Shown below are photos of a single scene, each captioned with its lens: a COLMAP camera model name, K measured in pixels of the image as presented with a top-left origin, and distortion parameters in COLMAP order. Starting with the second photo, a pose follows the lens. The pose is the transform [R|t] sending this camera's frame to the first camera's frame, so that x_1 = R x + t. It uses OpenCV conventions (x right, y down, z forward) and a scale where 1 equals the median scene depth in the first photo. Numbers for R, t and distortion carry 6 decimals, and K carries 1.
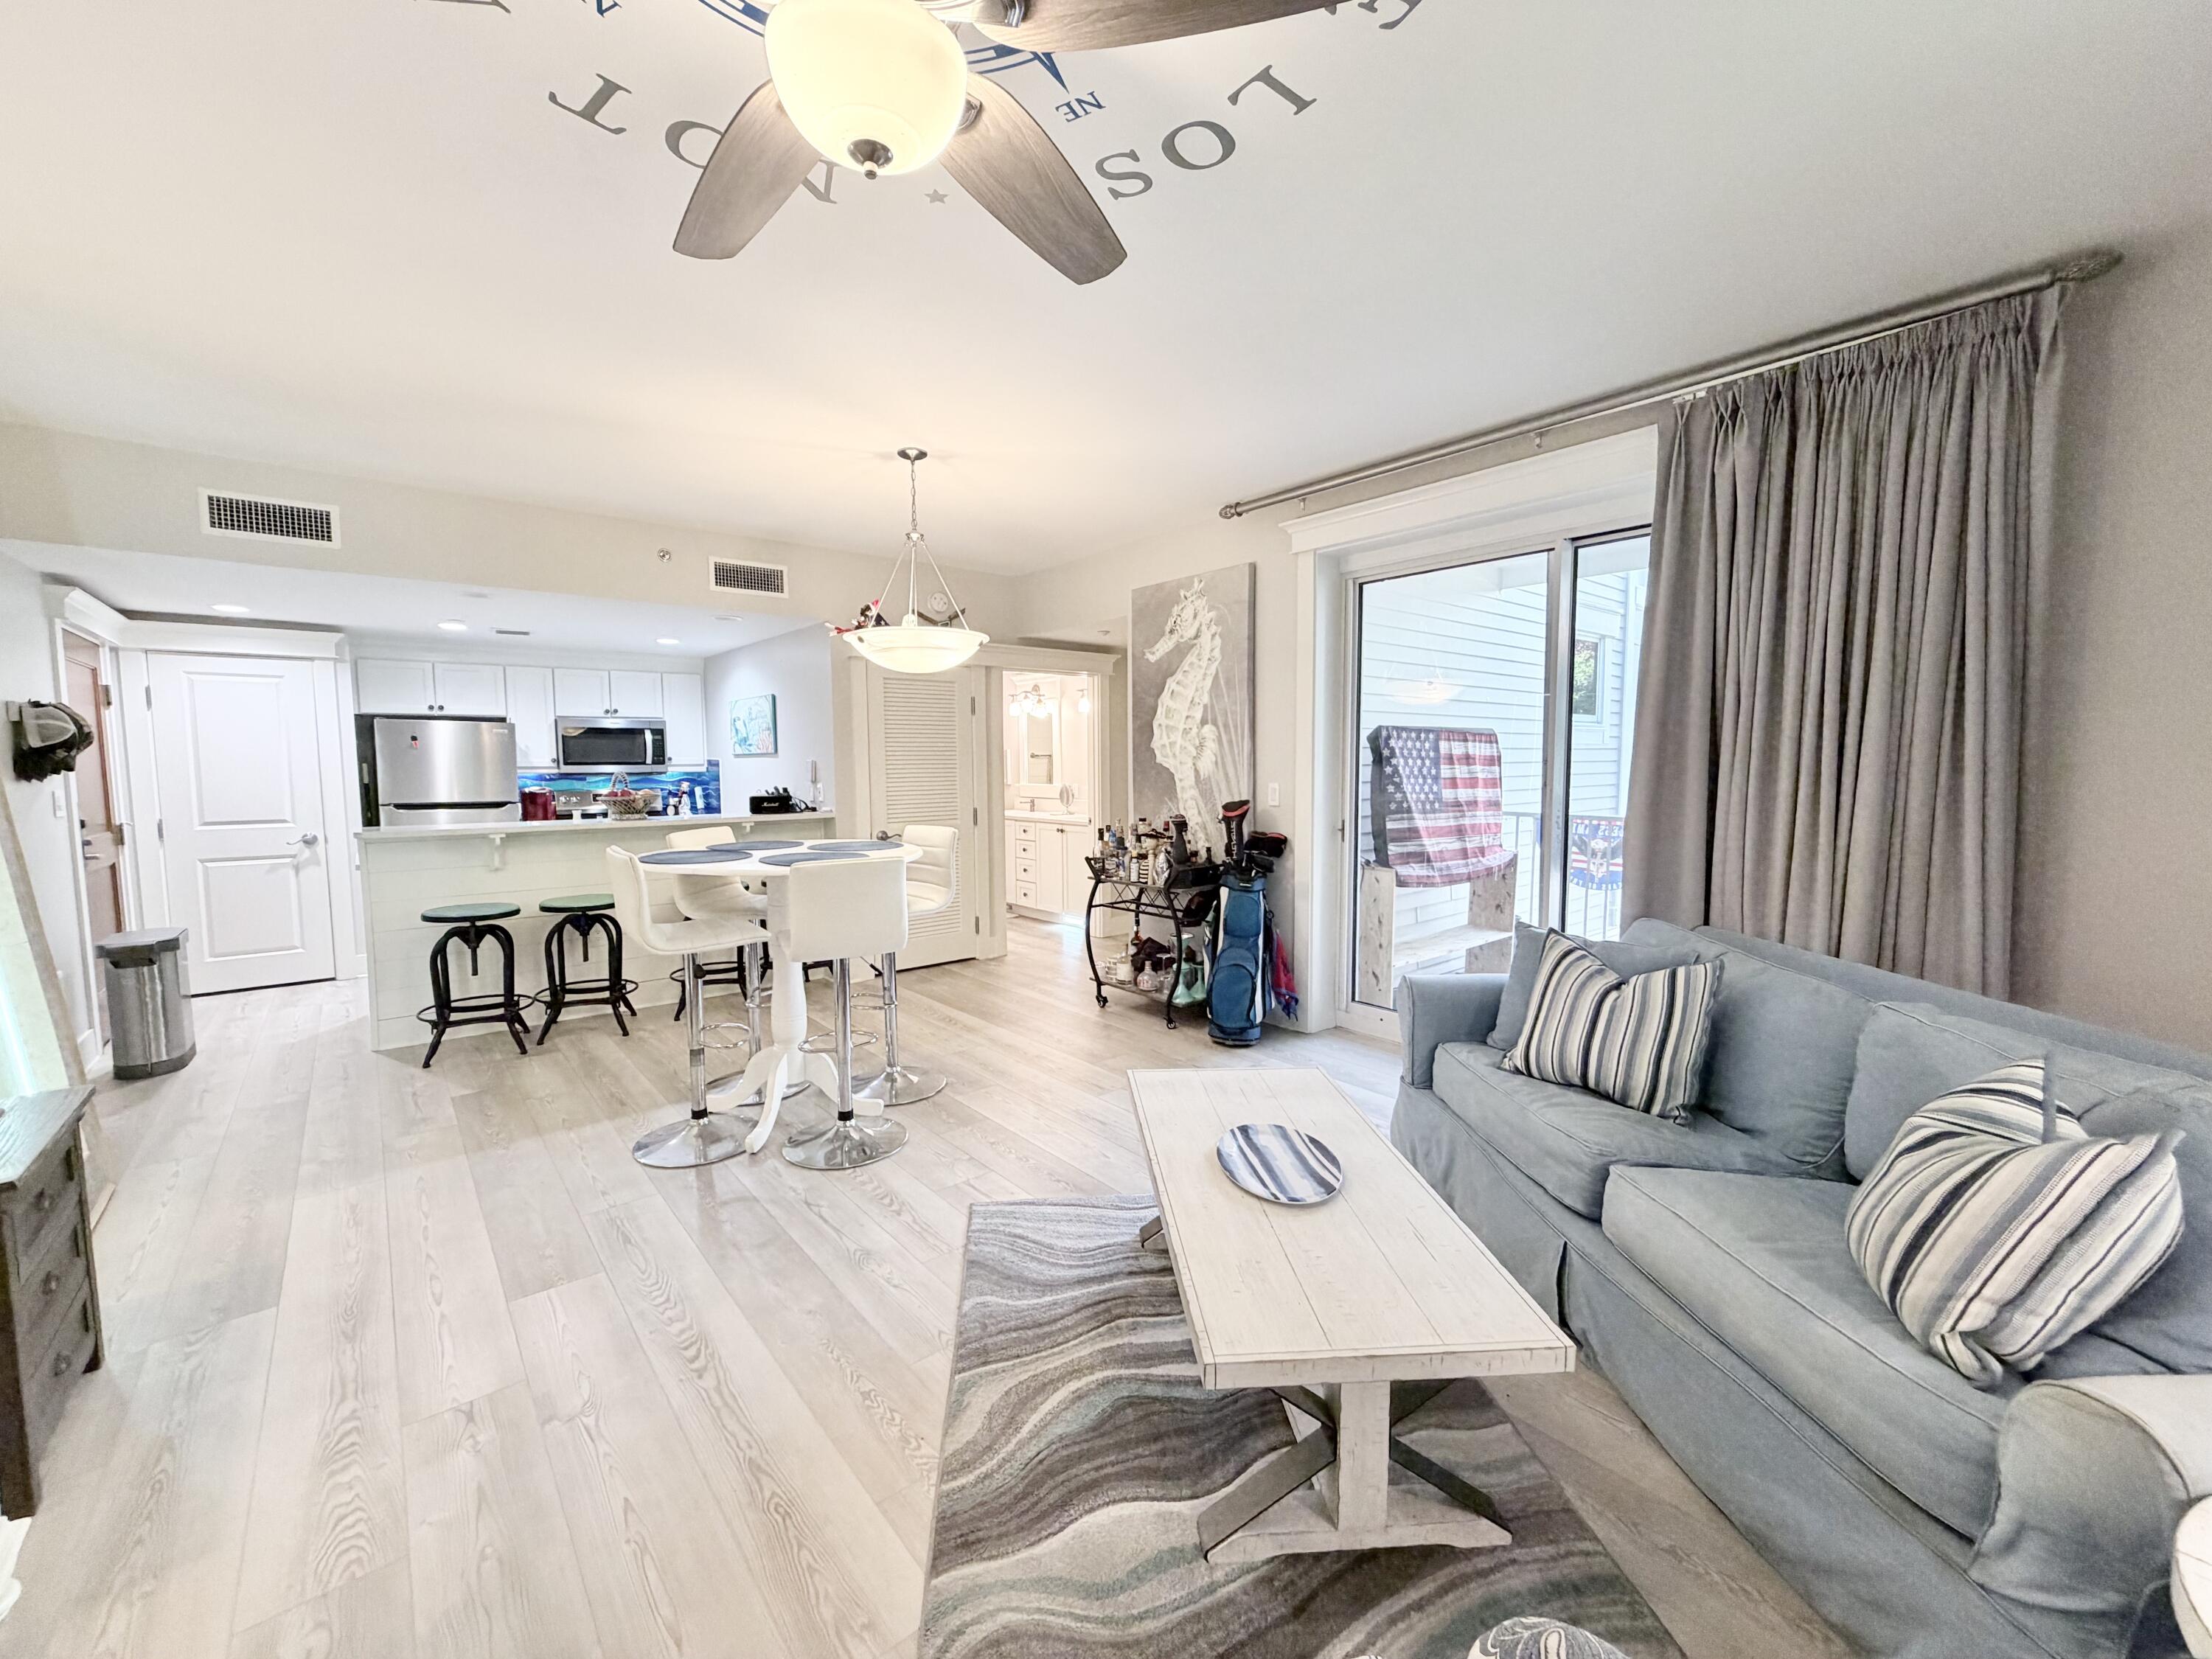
lens RADIAL K [[887.9, 0, 1097.7], [0, 887.9, 826.0], [0, 0, 1]] dist [0.000825, -0.000430]
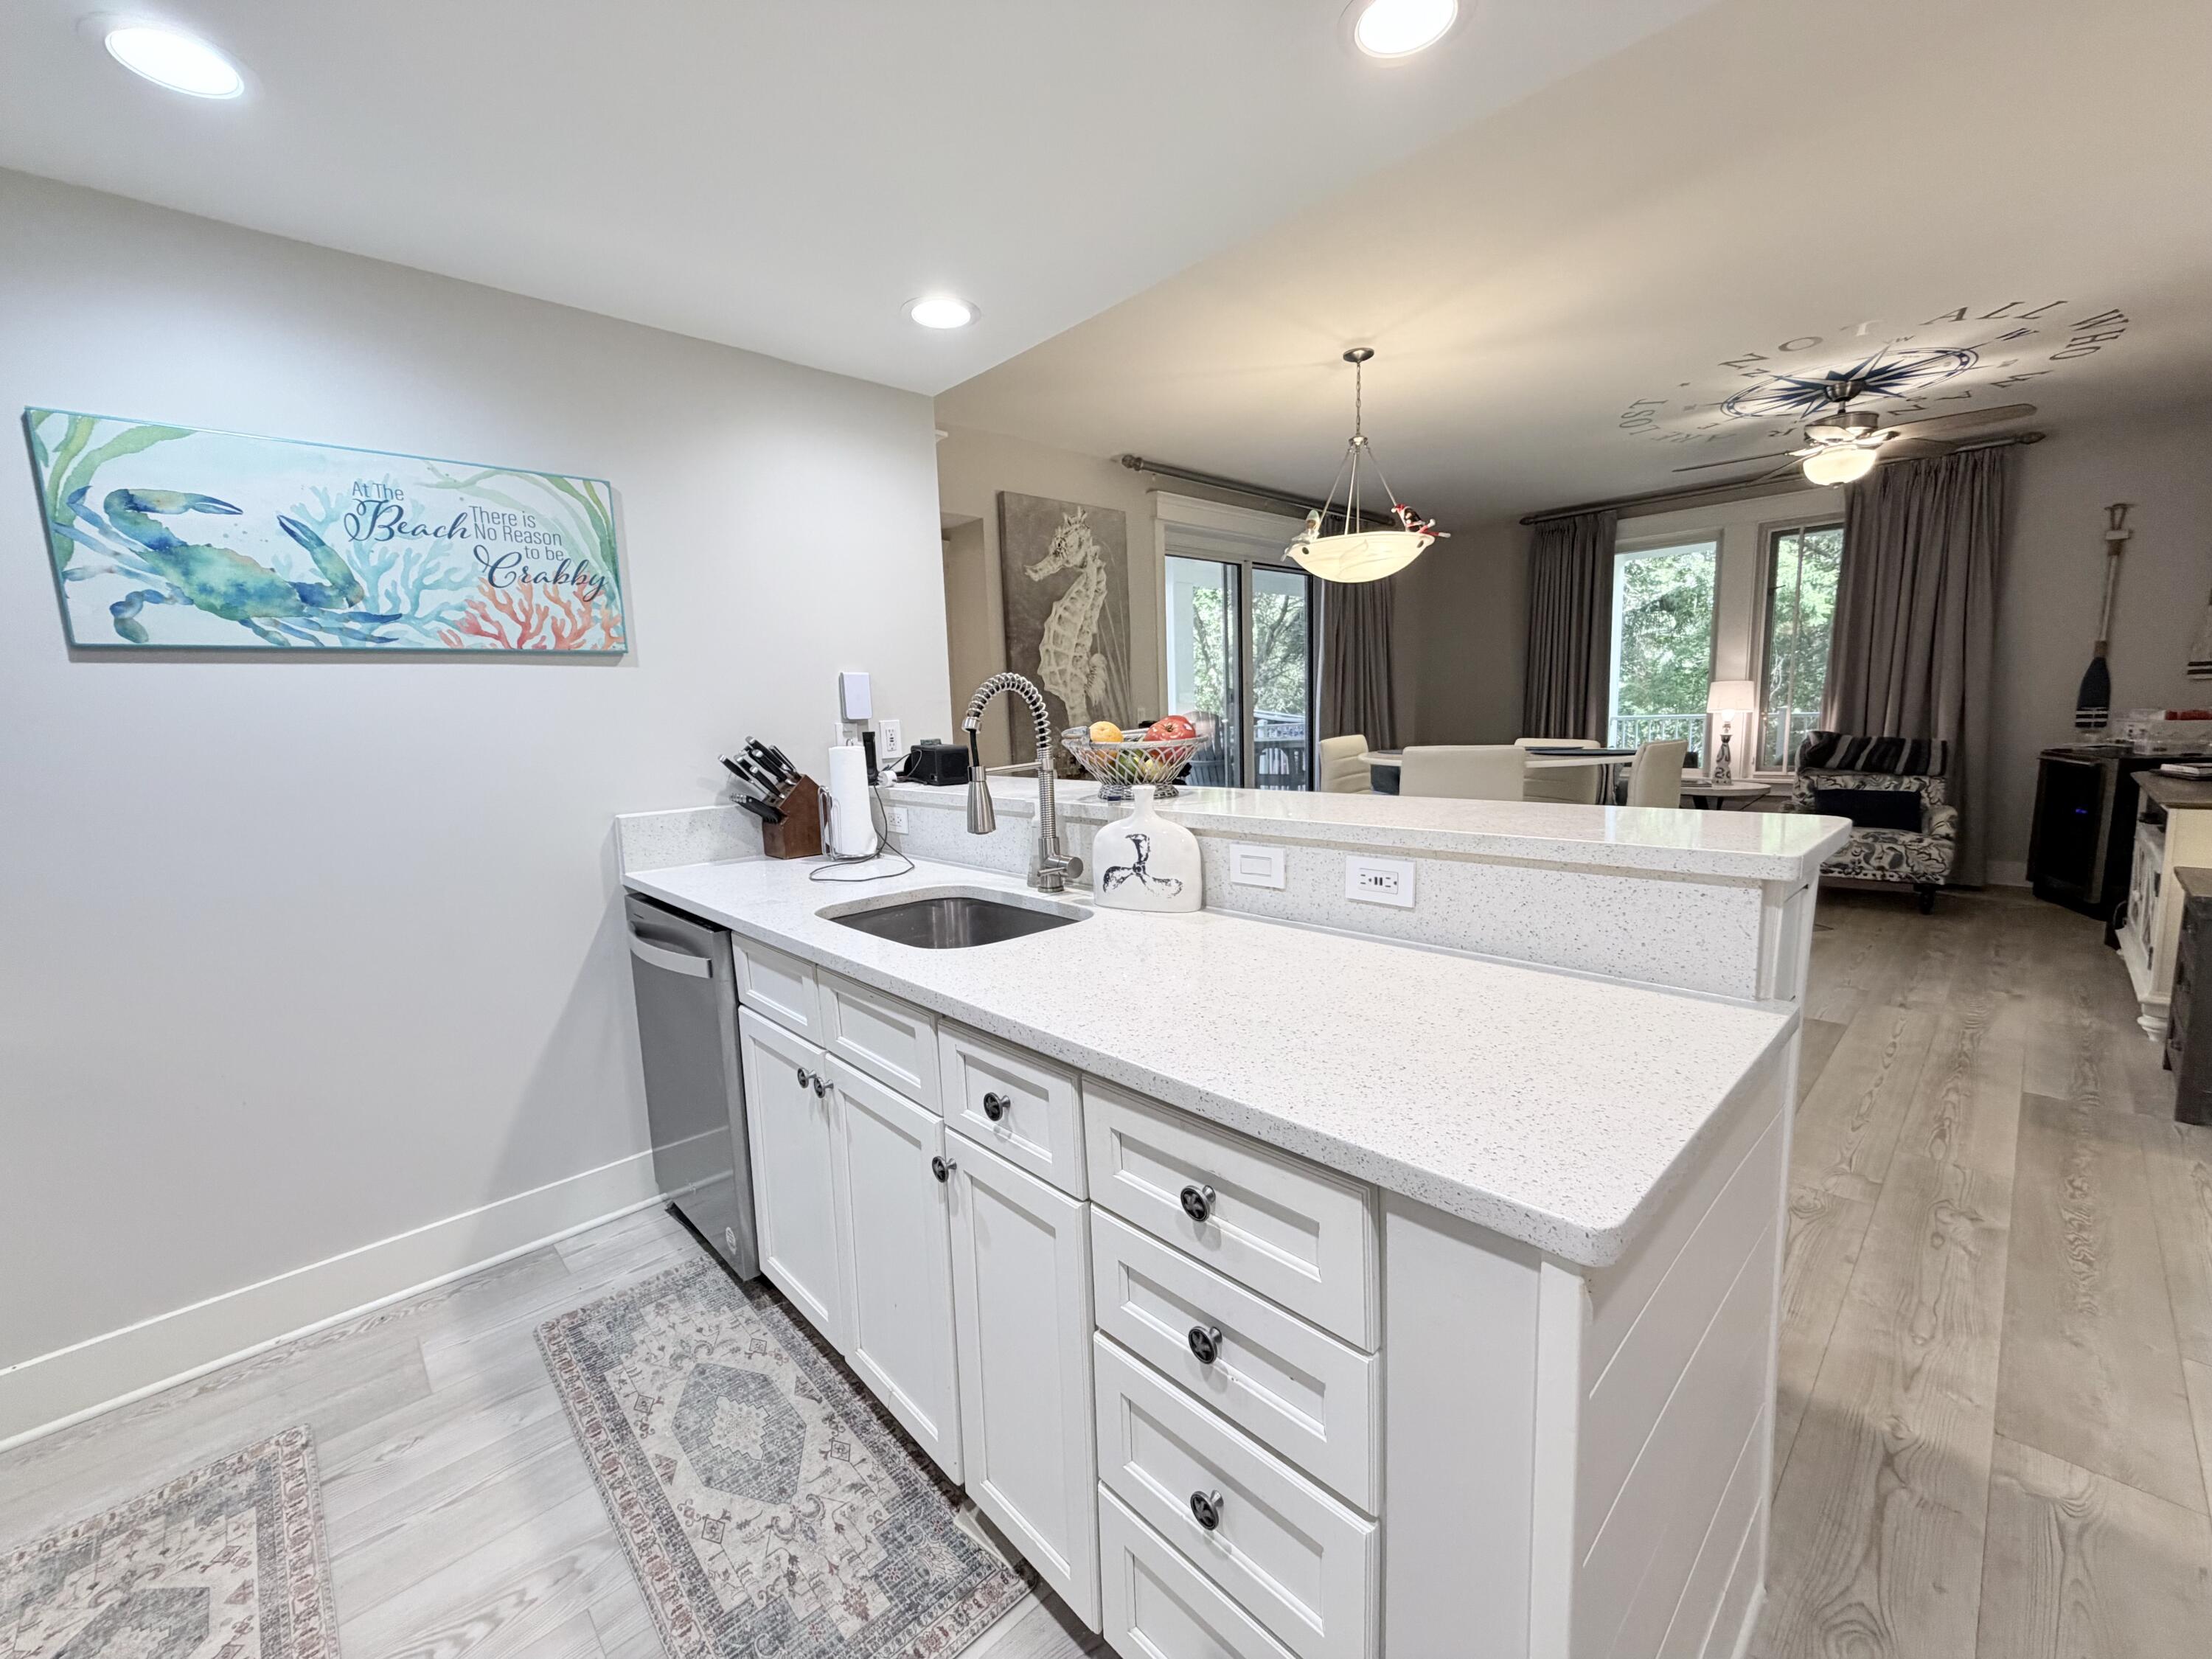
lens RADIAL K [[887.9, 0, 1098.1], [0, 887.9, 830.1], [0, 0, 1]] dist [0.000825, -0.000430]
pose [[-0.061412, -0.127388, 0.989950, -0.945585], [0.112494, 0.984619, 0.133681, -0.048478], [-0.991753, 0.119573, -0.046137, 1.070989]]
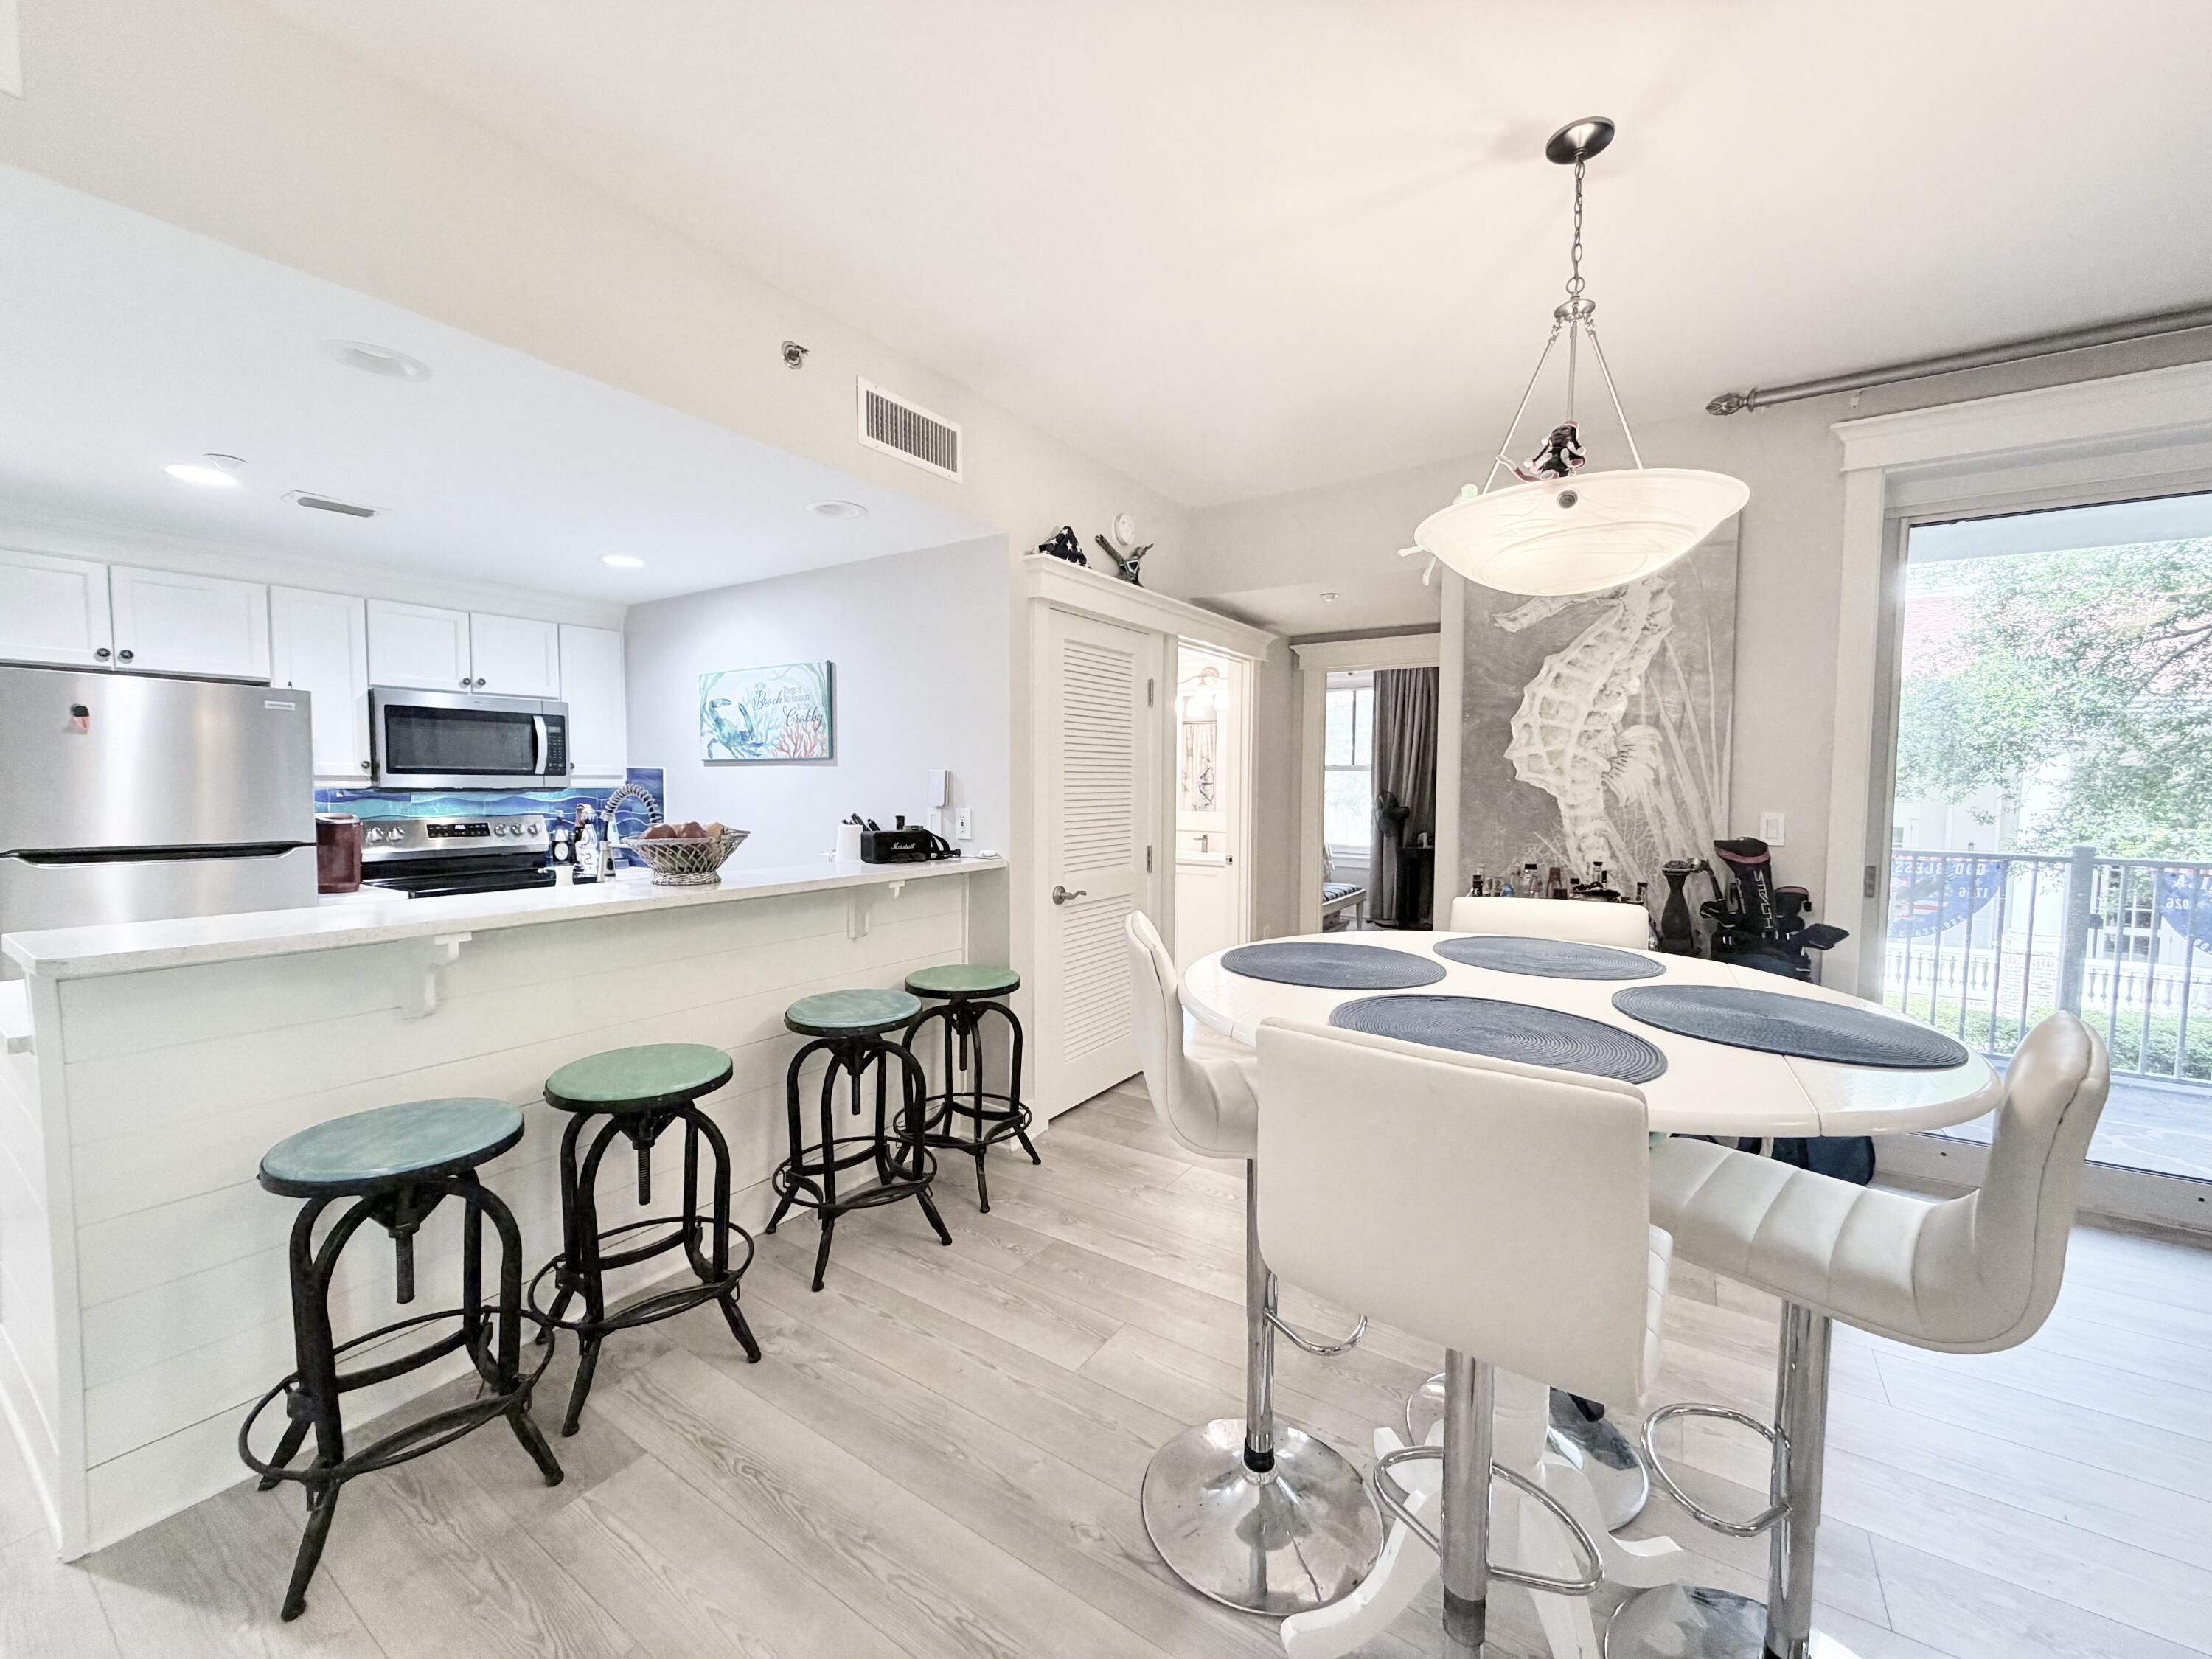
lens RADIAL K [[887.9, 0, 1102.6], [0, 887.9, 827.0], [0, 0, 1]] dist [0.000825, -0.000430]
pose [[0.957679, -0.003610, 0.287814, -0.460295], [0.009931, 0.999740, -0.020507, -0.026839], [-0.287666, 0.022498, 0.957467, 0.471514]]
